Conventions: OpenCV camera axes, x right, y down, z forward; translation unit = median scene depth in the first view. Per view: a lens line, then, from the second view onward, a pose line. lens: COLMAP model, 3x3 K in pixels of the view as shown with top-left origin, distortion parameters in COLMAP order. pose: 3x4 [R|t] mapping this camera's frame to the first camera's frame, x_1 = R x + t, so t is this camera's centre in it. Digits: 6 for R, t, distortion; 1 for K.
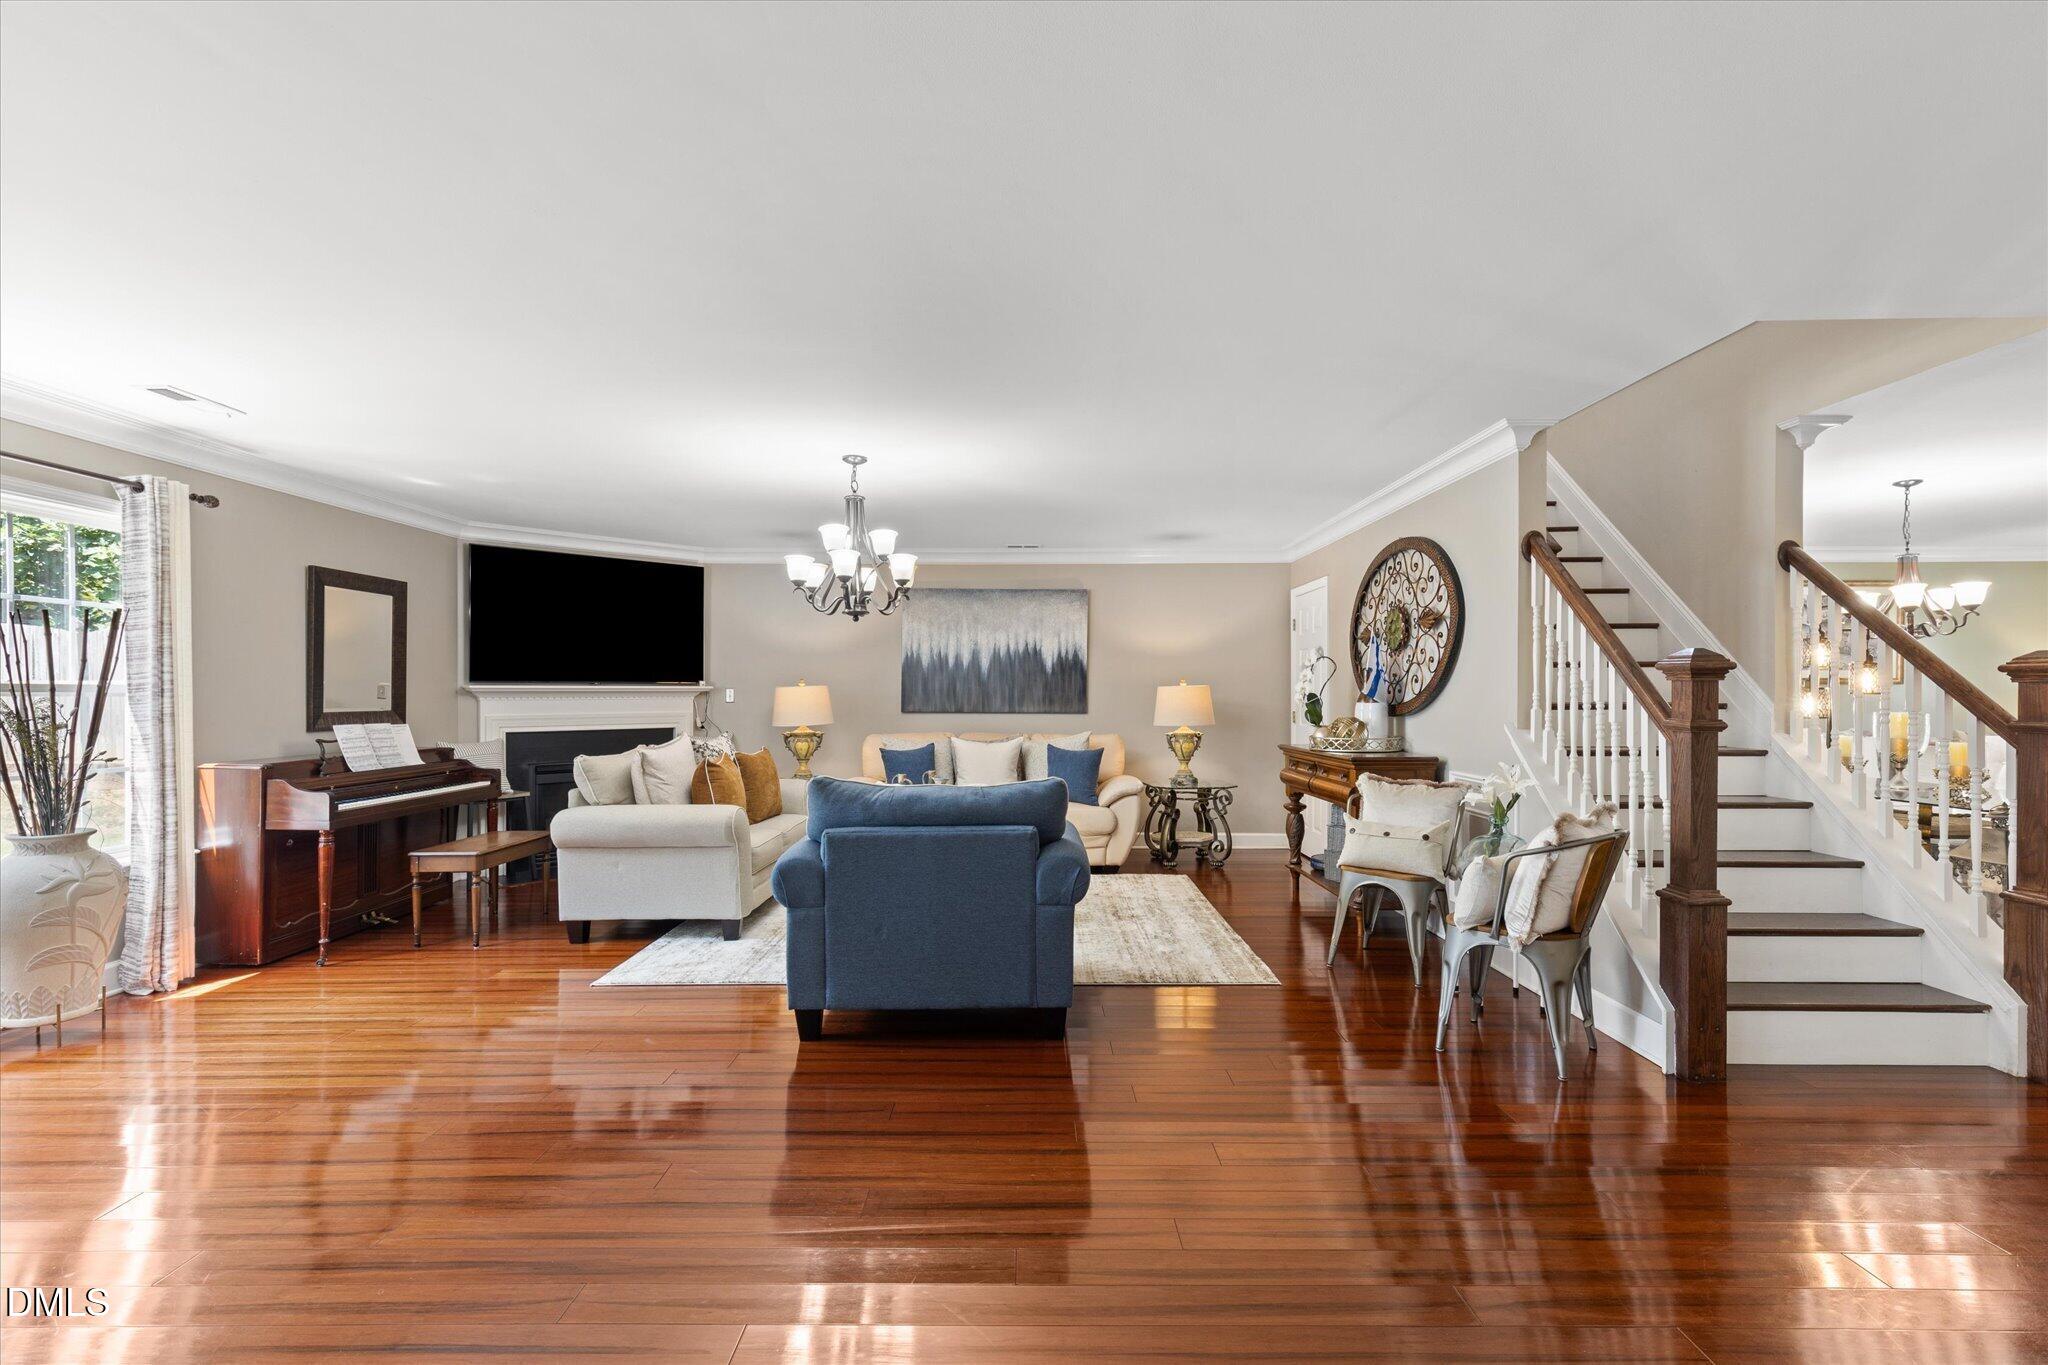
lens RADIAL K [[923.4, 0, 1024.5], [0, 923.4, 691.9], [0, 0, 1]] dist [0.010535, -0.001981]
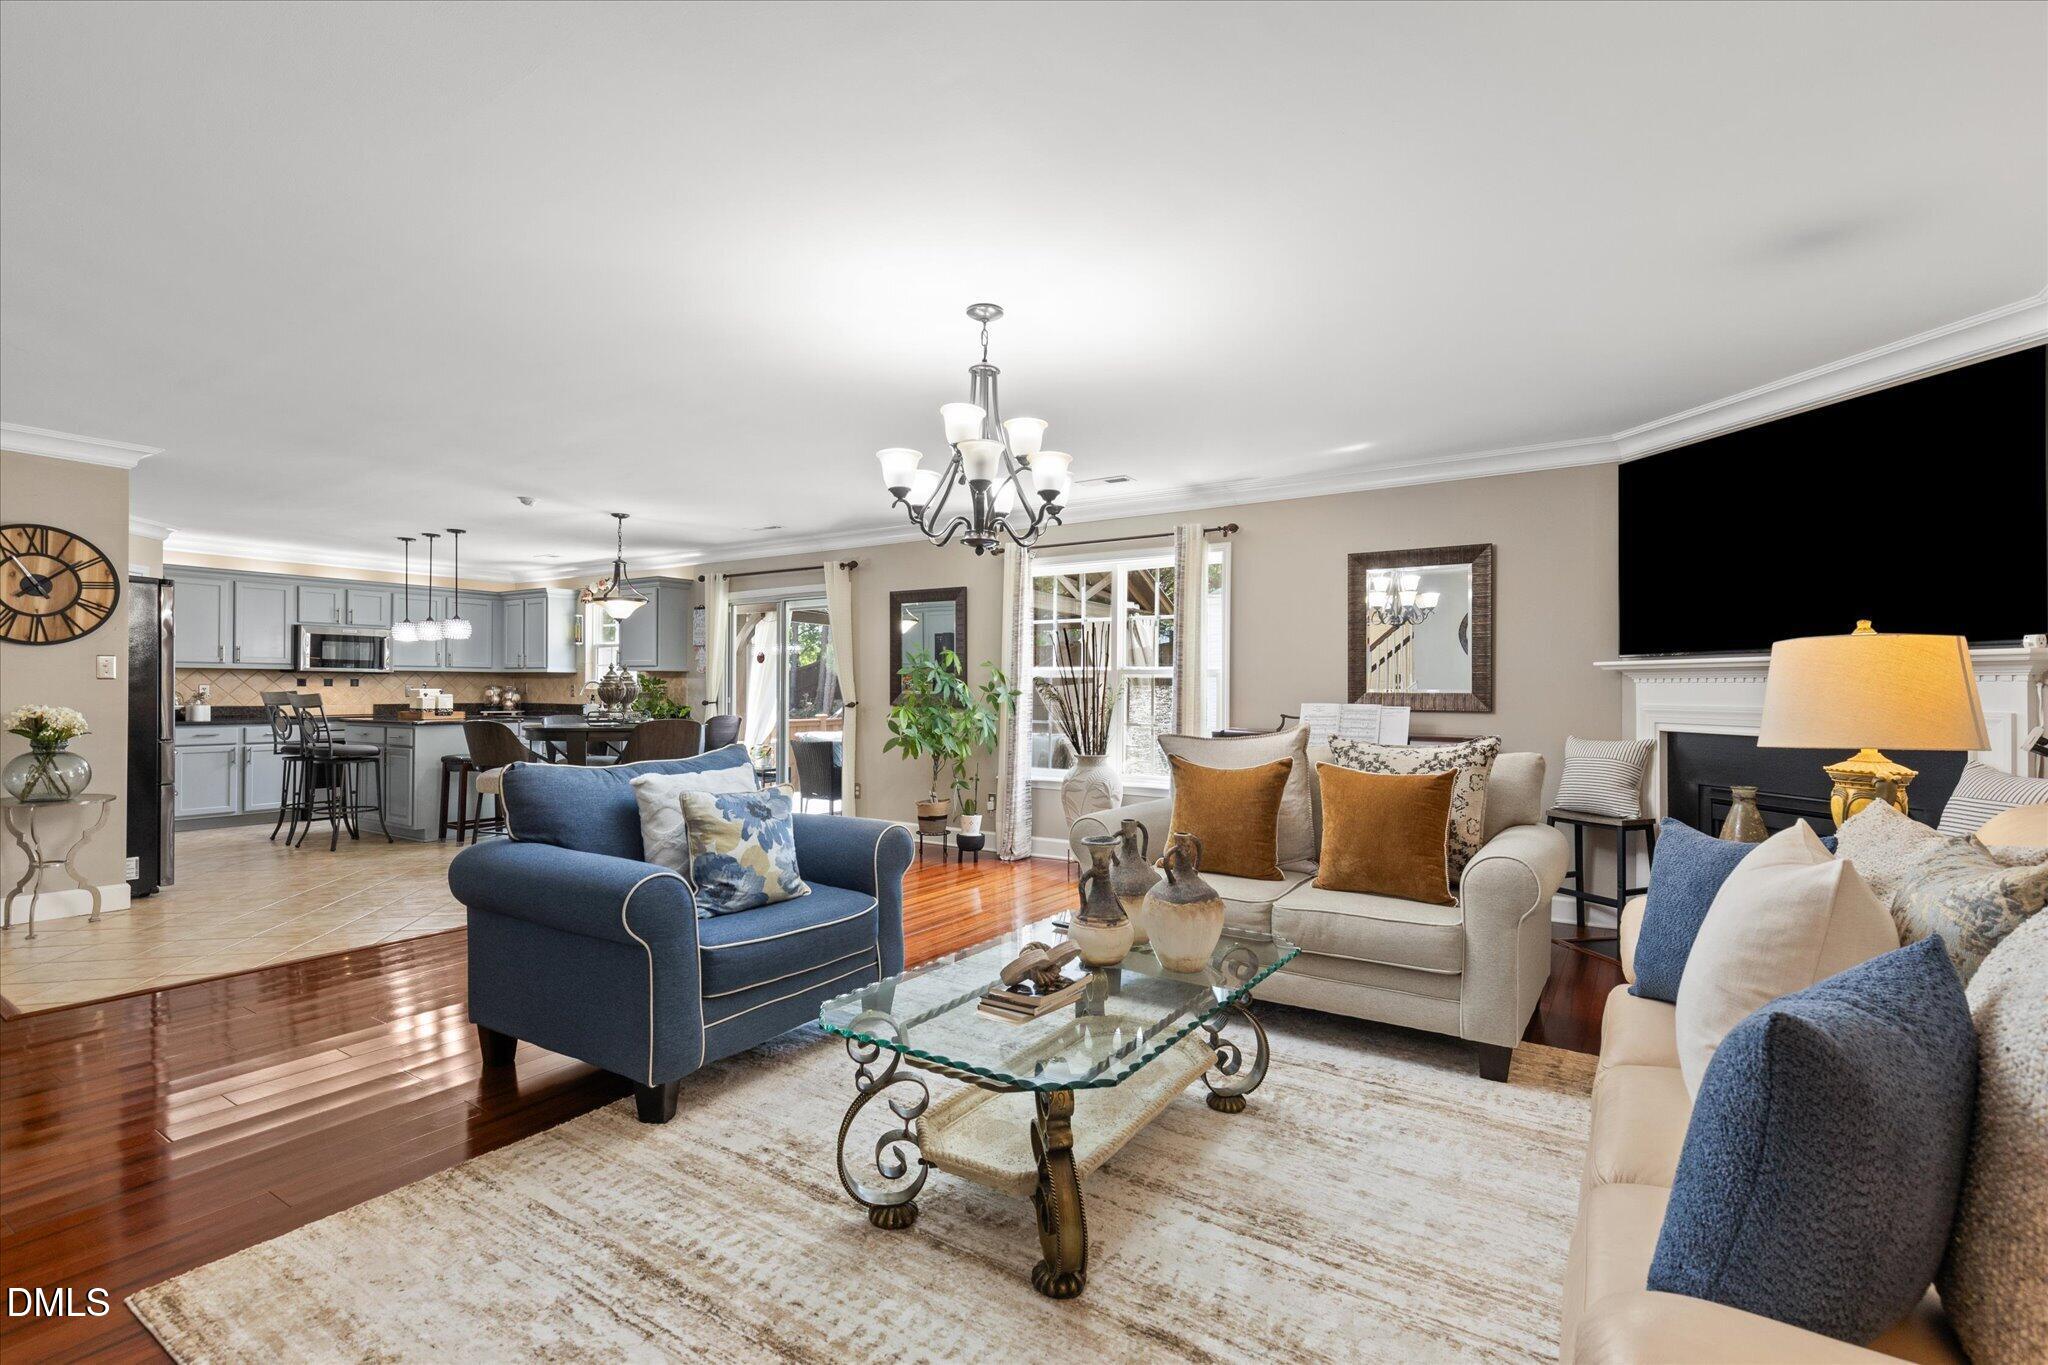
lens RADIAL K [[923.4, 0, 1024.9], [0, 923.4, 684.4], [0, 0, 1]] dist [0.010535, -0.001981]
pose [[-0.548197, -0.004071, -0.836339, 0.348189], [-0.002870, 0.999991, -0.002987, 0.019376], [0.836344, 0.000763, -0.548204, 1.357281]]
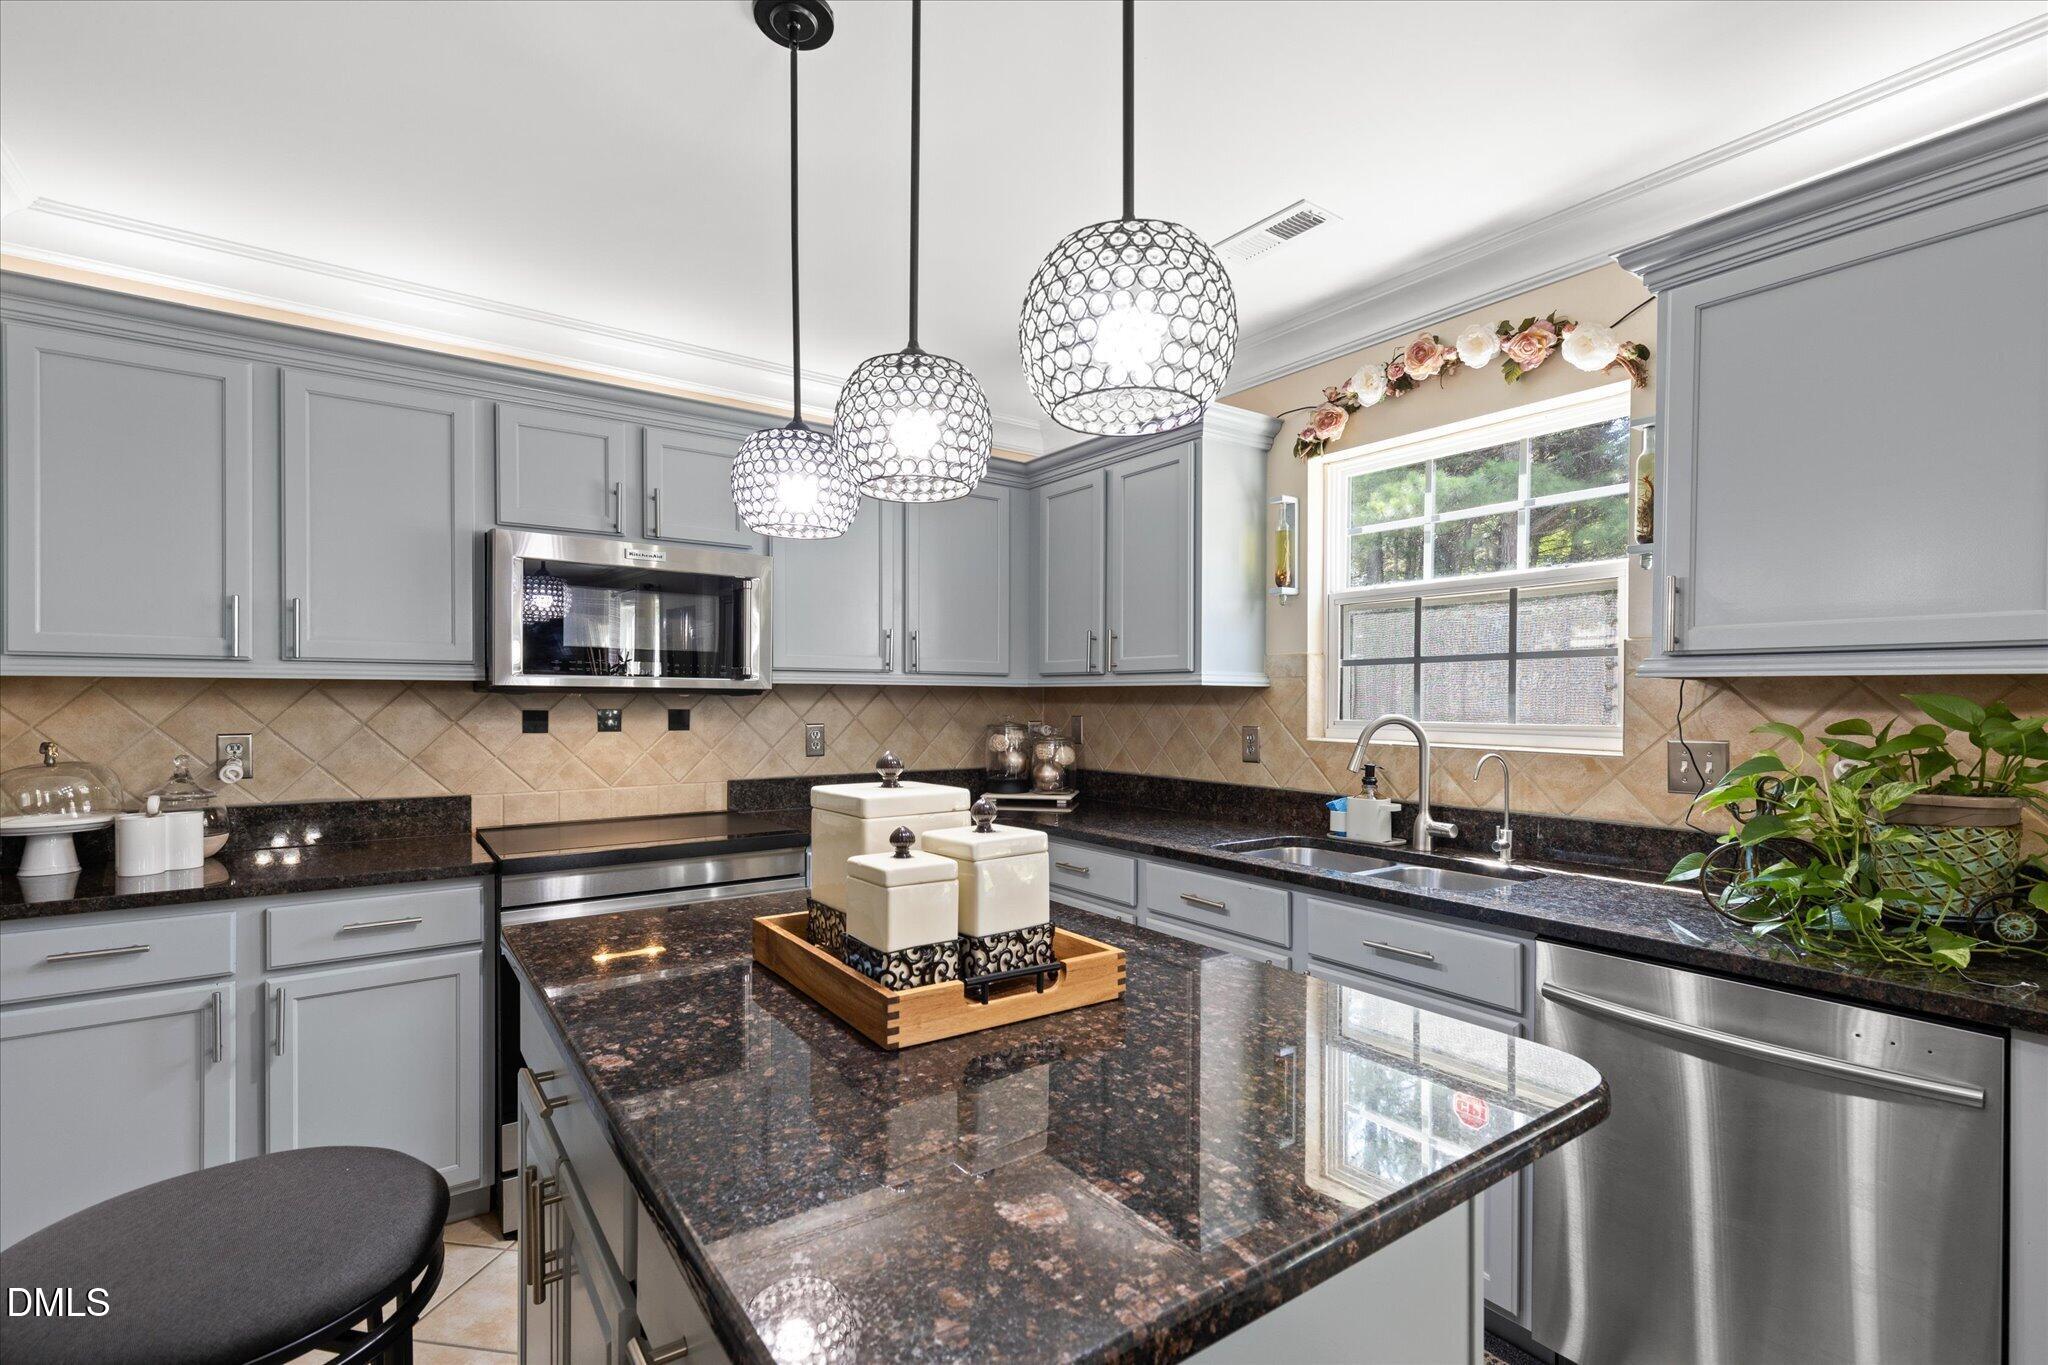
lens RADIAL K [[923.4, 0, 1020.6], [0, 923.4, 710.2], [0, 0, 1]] dist [0.010535, -0.001981]
pose [[-0.812410, 0.006495, -0.583051, -0.315445], [-0.002065, 0.999900, 0.014016, -0.002326], [0.583083, 0.012590, -0.812315, -0.188112]]
